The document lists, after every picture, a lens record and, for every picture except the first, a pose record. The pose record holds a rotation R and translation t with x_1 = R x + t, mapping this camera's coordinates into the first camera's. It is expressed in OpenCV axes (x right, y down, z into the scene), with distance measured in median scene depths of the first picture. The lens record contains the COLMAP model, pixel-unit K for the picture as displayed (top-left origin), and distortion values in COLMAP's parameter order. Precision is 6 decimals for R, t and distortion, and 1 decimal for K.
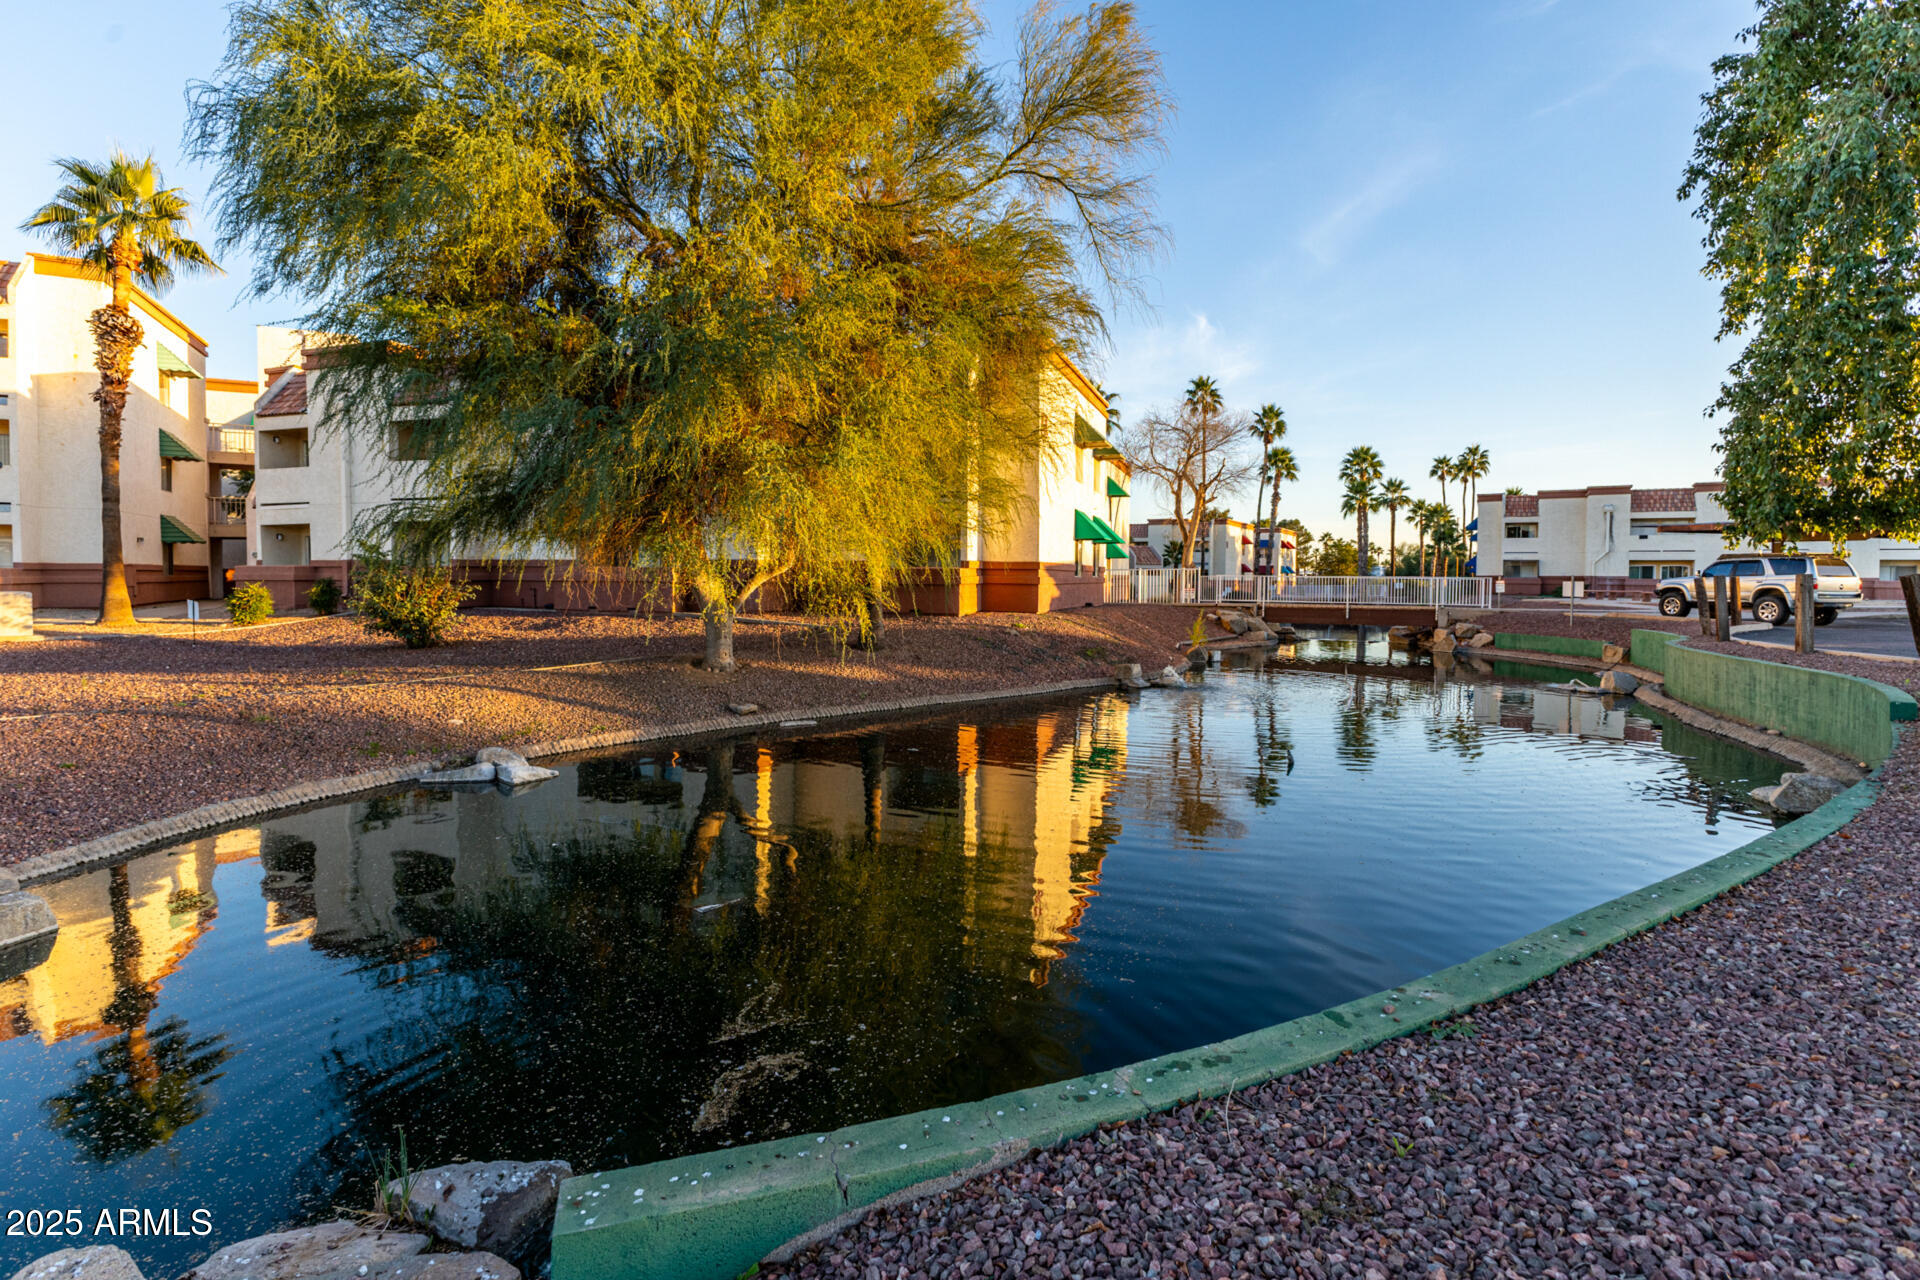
lens RADIAL K [[827.8, 0, 959.0], [0, 827.8, 625.5], [0, 0, 1]] dist [-0.014209, -0.000747]
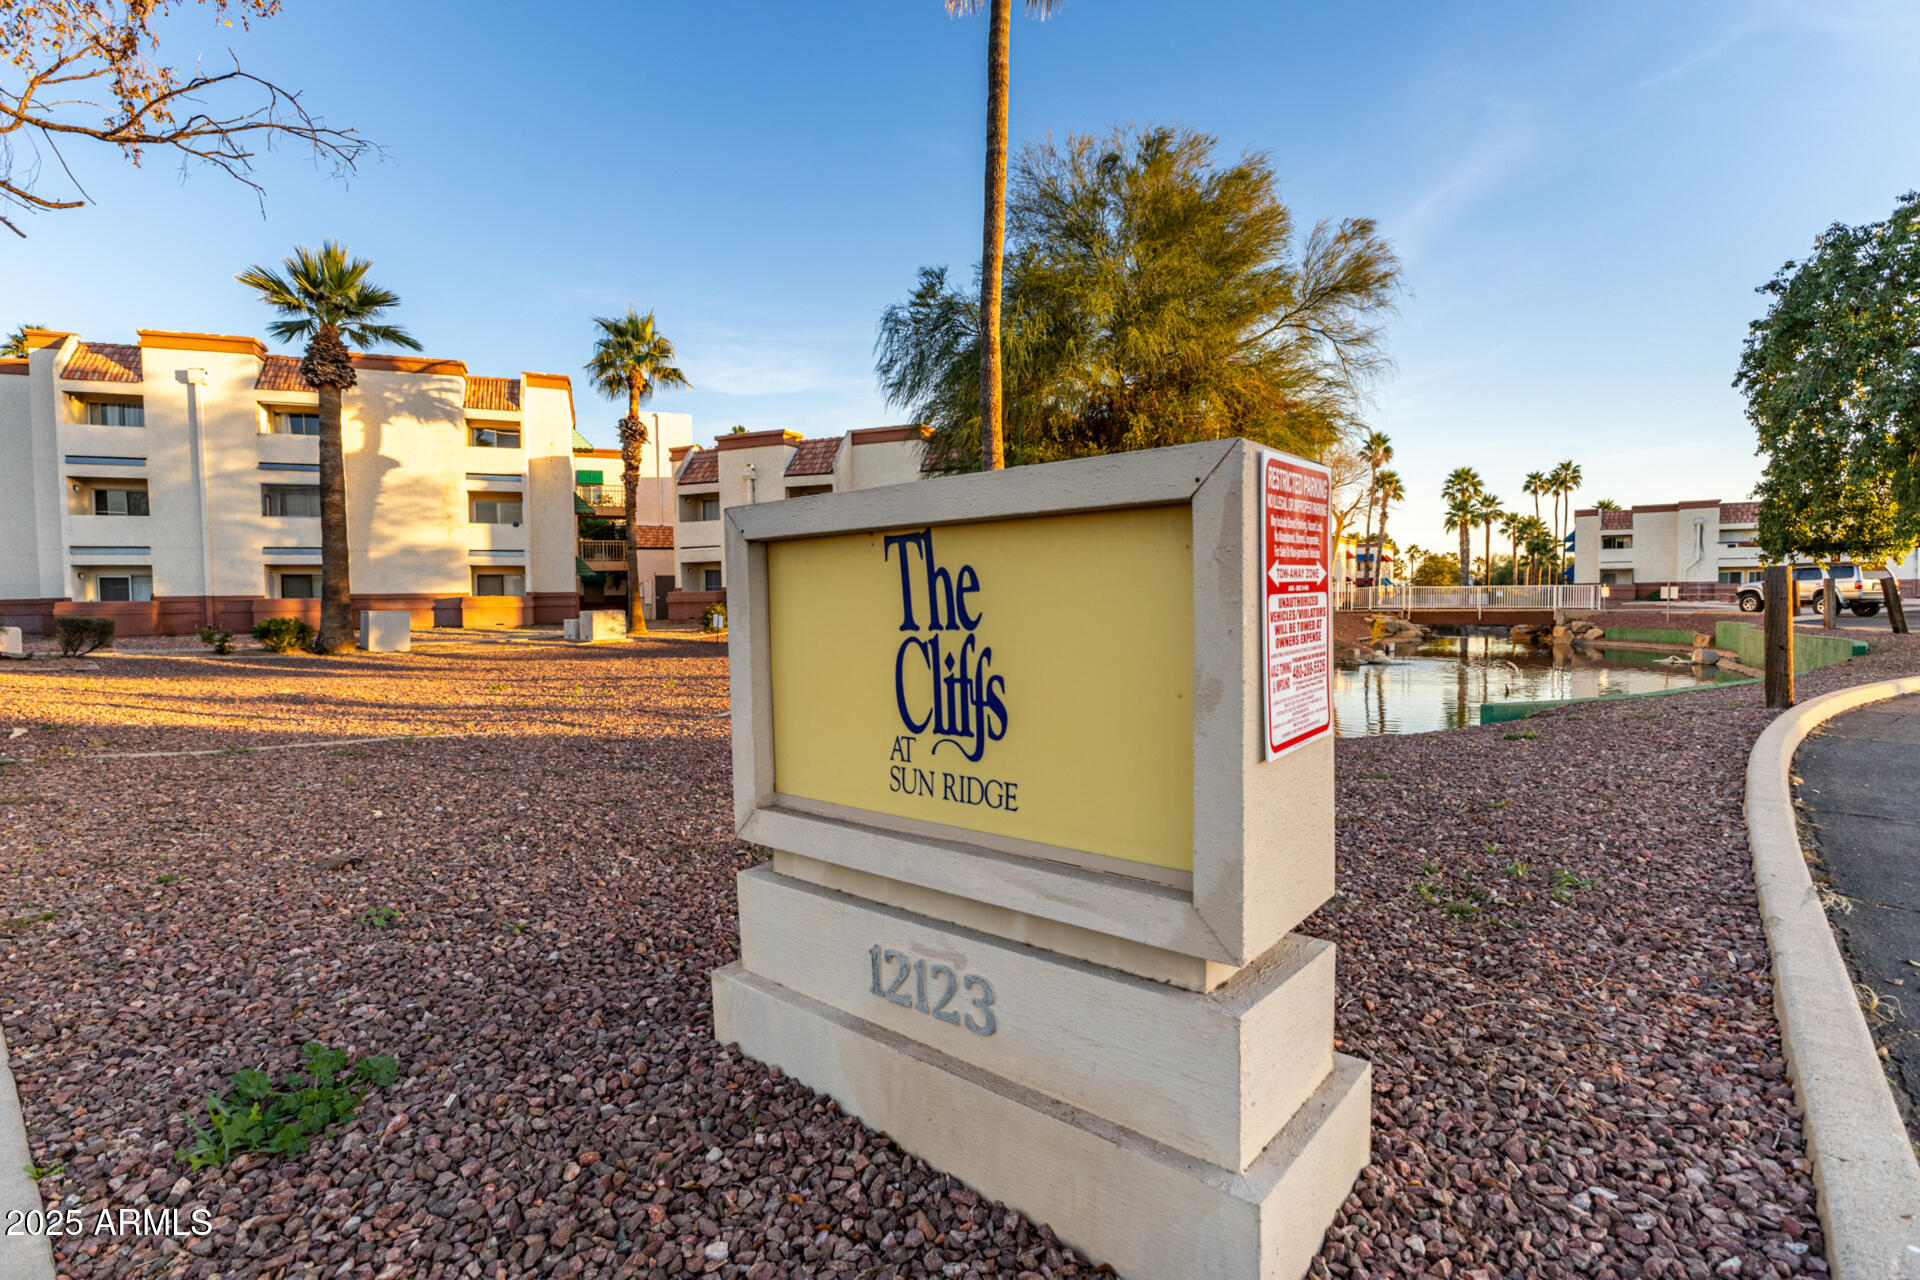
lens RADIAL K [[827.8, 0, 961.2], [0, 827.8, 651.6], [0, 0, 1]] dist [-0.014209, -0.000747]
pose [[0.997739, -0.013325, -0.065877, -0.117825], [0.013971, 0.999859, 0.009356, 0.008858], [0.065743, -0.010255, 0.997784, -0.151117]]
